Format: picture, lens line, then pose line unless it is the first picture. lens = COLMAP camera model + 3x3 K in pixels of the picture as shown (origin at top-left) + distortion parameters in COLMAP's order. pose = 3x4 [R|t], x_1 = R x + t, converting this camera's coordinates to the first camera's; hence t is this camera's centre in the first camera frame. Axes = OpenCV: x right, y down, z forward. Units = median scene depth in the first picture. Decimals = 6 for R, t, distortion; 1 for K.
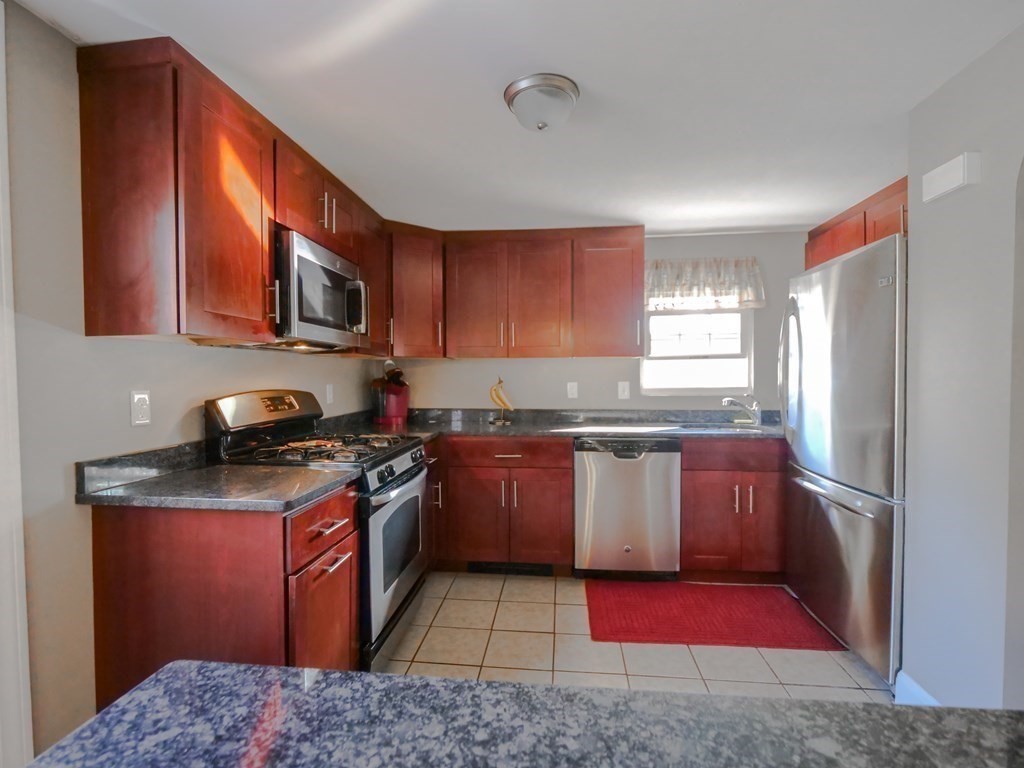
lens RADIAL K [[501.5, 0, 512.0], [0, 501.5, 384.0], [0, 0, 1]] dist [-0.000151, -0.000265]
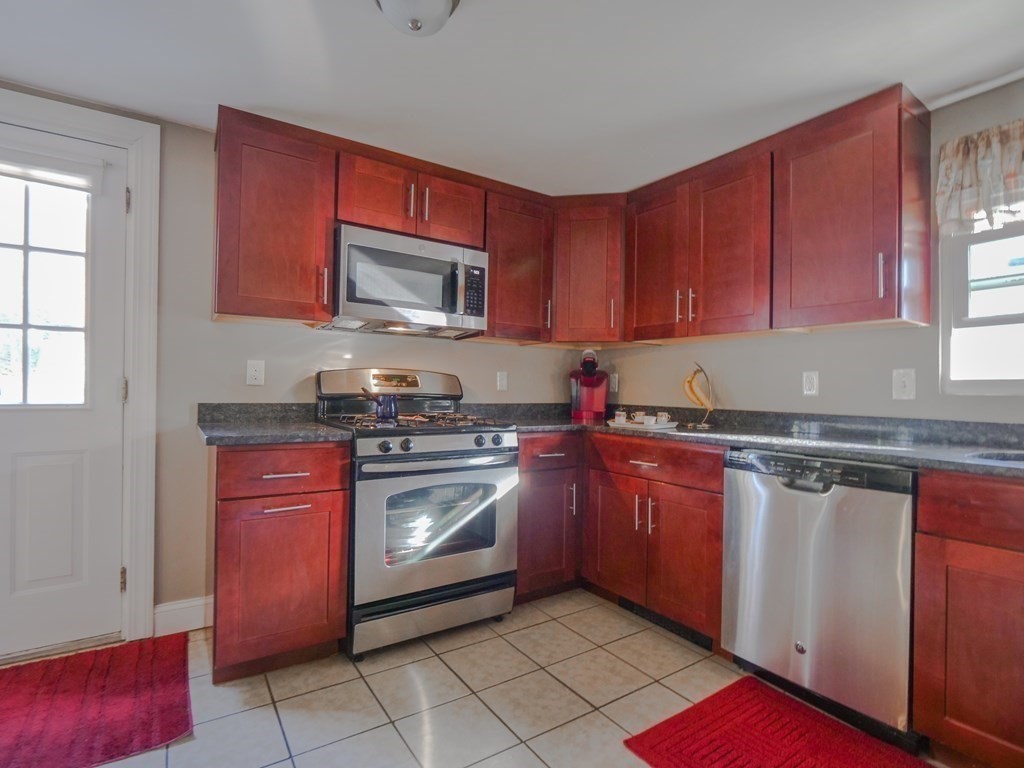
lens RADIAL K [[515.9, 0, 512.0], [0, 515.9, 384.0], [0, 0, 1]] dist [-0.004189, -0.001076]
pose [[0.646880, 0.005439, -0.762572, 0.455440], [-0.033724, 0.999200, -0.021481, 0.047596], [0.761845, 0.039613, 0.646547, 0.343673]]
